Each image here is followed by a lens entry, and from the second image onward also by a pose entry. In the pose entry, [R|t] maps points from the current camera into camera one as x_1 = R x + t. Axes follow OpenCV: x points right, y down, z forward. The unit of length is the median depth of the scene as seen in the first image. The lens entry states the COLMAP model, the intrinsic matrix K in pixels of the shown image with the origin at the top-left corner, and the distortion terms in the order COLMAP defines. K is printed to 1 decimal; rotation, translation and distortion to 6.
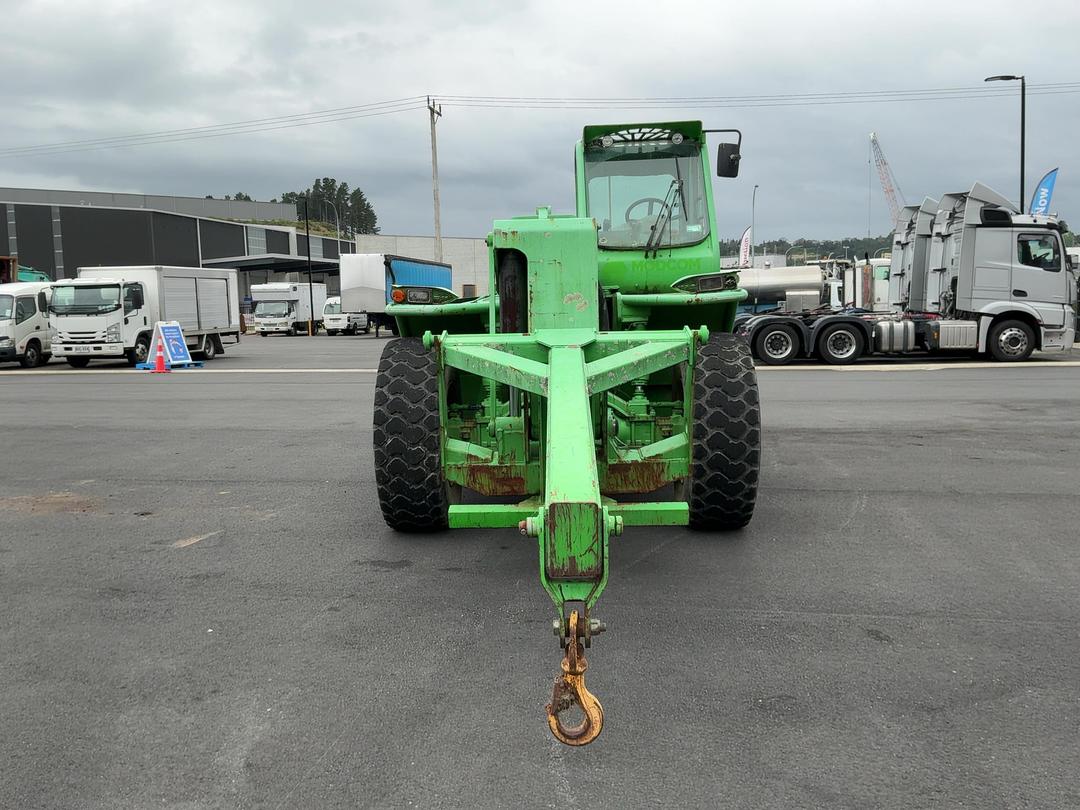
lens RADIAL K [[987.6, 0, 537.4], [0, 987.6, 406.2], [0, 0, 1]] dist [0.151700, -0.337315]
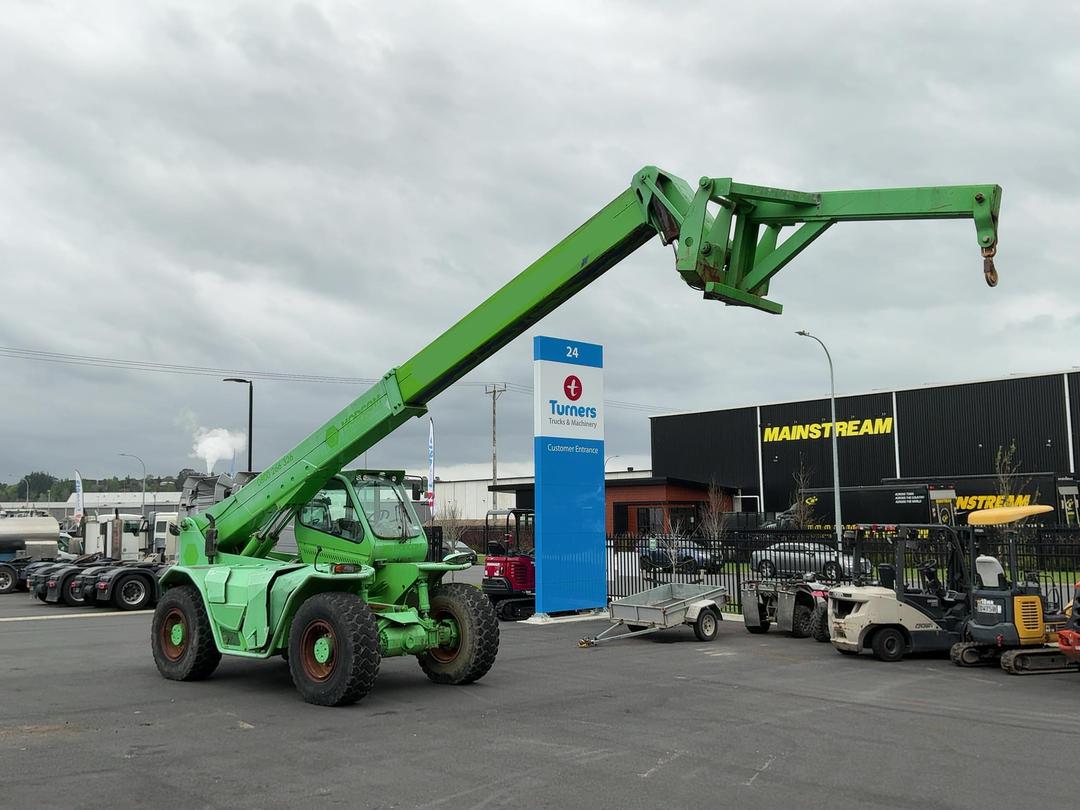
lens RADIAL K [[987.6, 0, 537.4], [0, 987.6, 406.2], [0, 0, 1]] dist [0.151700, -0.337315]
pose [[0.631210, 0.106453, 0.768272, -0.361327], [0.078434, 0.976698, -0.199774, -0.002291], [-0.771636, 0.186358, 0.608152, -0.117574]]
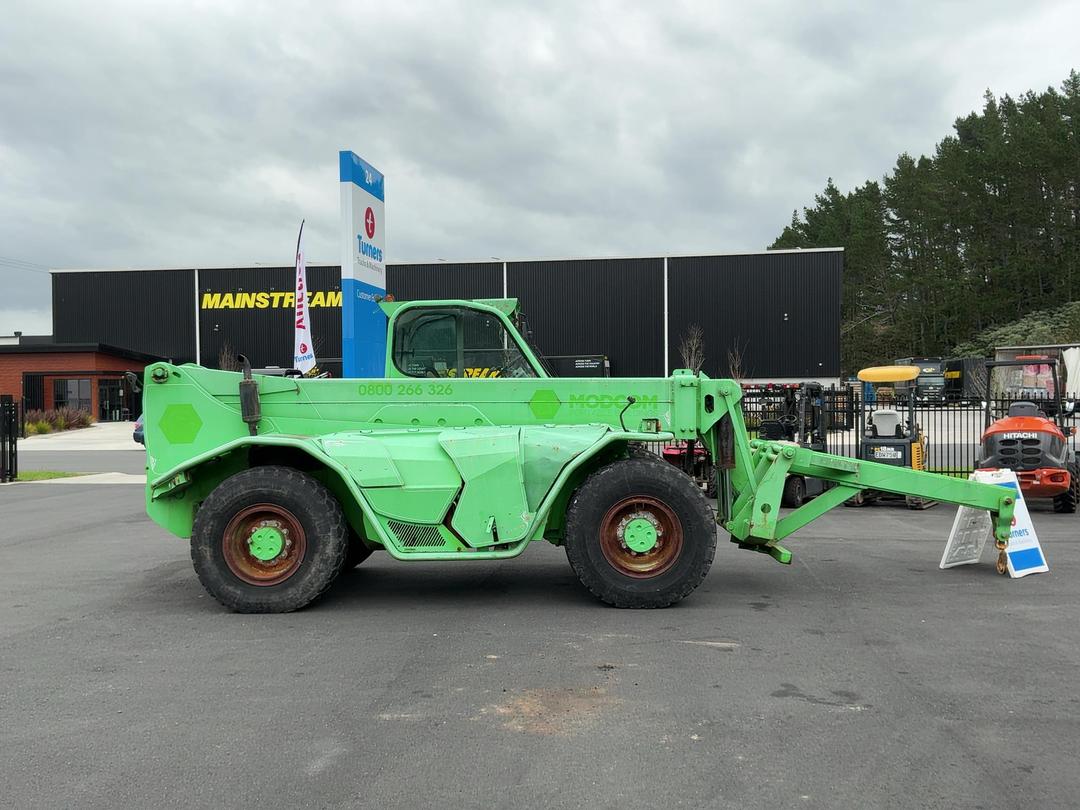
lens RADIAL K [[989.5, 0, 536.7], [0, 989.5, 406.7], [0, 0, 1]] dist [0.154643, -0.339512]
pose [[-0.010002, 0.008829, 0.999911, -0.399216], [0.118862, 0.992882, -0.007578, -0.040032], [-0.992860, 0.118776, -0.010981, 0.318662]]
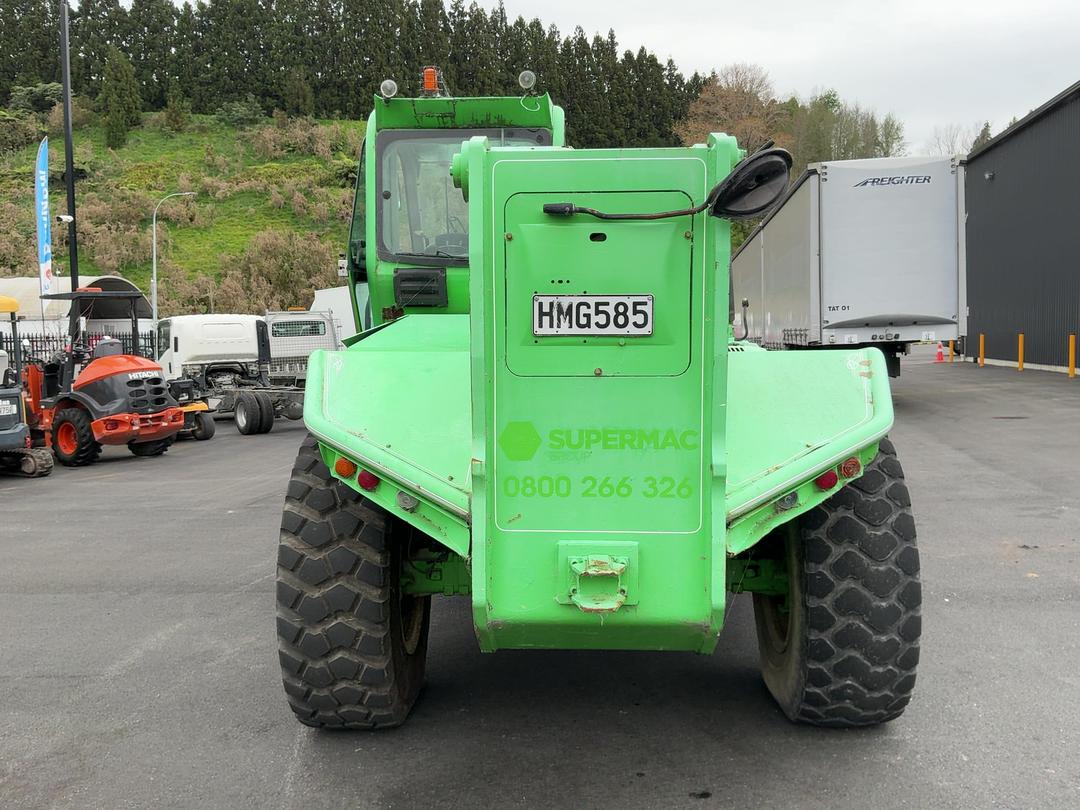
lens RADIAL K [[987.6, 0, 537.4], [0, 987.6, 406.2], [0, 0, 1]] dist [0.151700, -0.337315]
pose [[-0.999106, 0.041514, 0.008040, 0.020653], [0.042283, 0.982723, 0.180186, -0.067826], [-0.000421, 0.180365, -0.983600, 0.589312]]
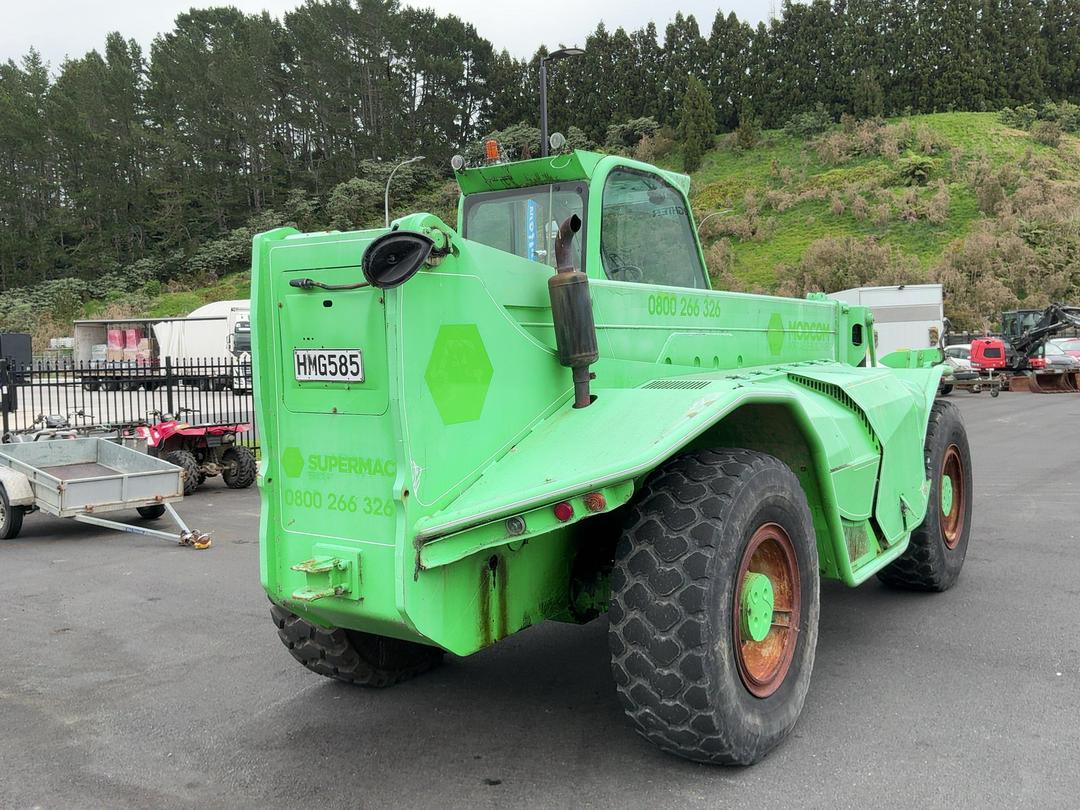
lens RADIAL K [[989.5, 0, 536.7], [0, 989.5, 406.7], [0, 0, 1]] dist [0.154643, -0.339512]
pose [[-0.840549, 0.018041, 0.541435, -0.097634], [0.105815, 0.985662, 0.131430, -0.067102], [-0.531301, 0.167765, -0.830406, 0.579300]]
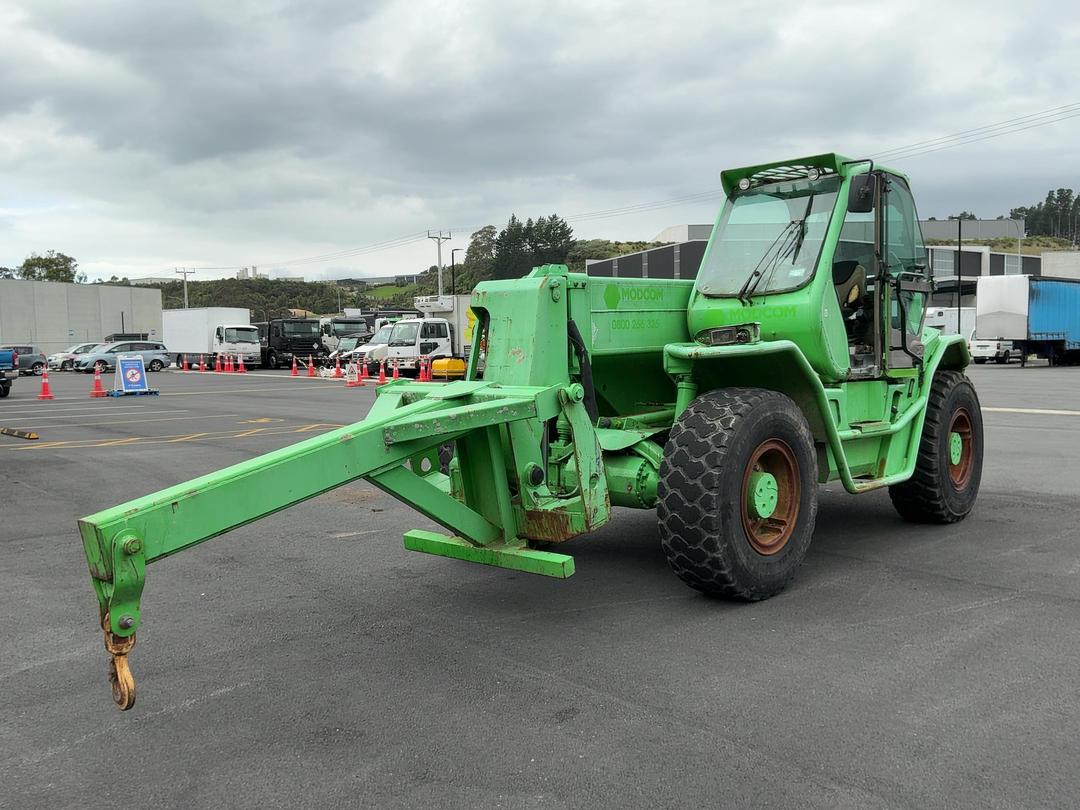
lens RADIAL K [[987.6, 0, 537.4], [0, 987.6, 406.2], [0, 0, 1]] dist [0.151700, -0.337315]
pose [[0.772340, 0.051620, -0.633108, 0.171631], [-0.066020, 0.997818, 0.000817, -0.012419], [0.631769, 0.041167, 0.774063, 0.042934]]
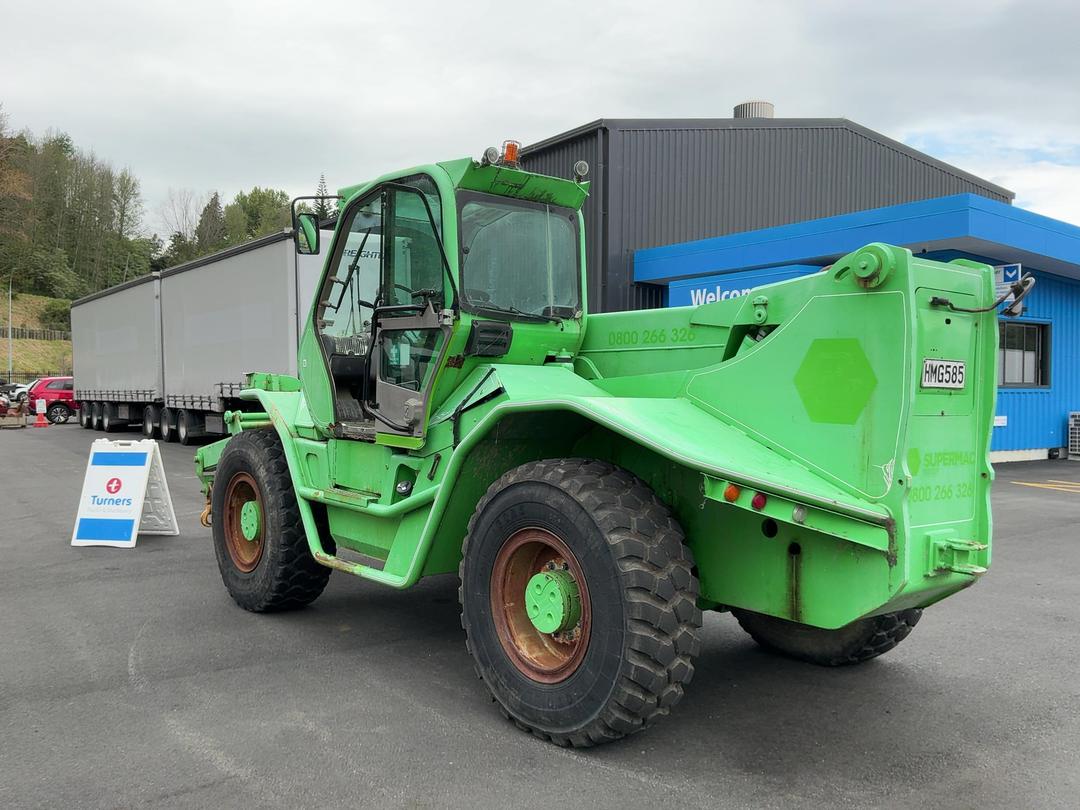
lens RADIAL K [[987.6, 0, 537.4], [0, 987.6, 406.2], [0, 0, 1]] dist [0.151700, -0.337315]
pose [[-0.740883, 0.035068, -0.670718, 0.191693], [-0.060194, 0.991150, 0.118313, -0.067789], [0.668931, 0.128030, -0.732216, 0.550892]]
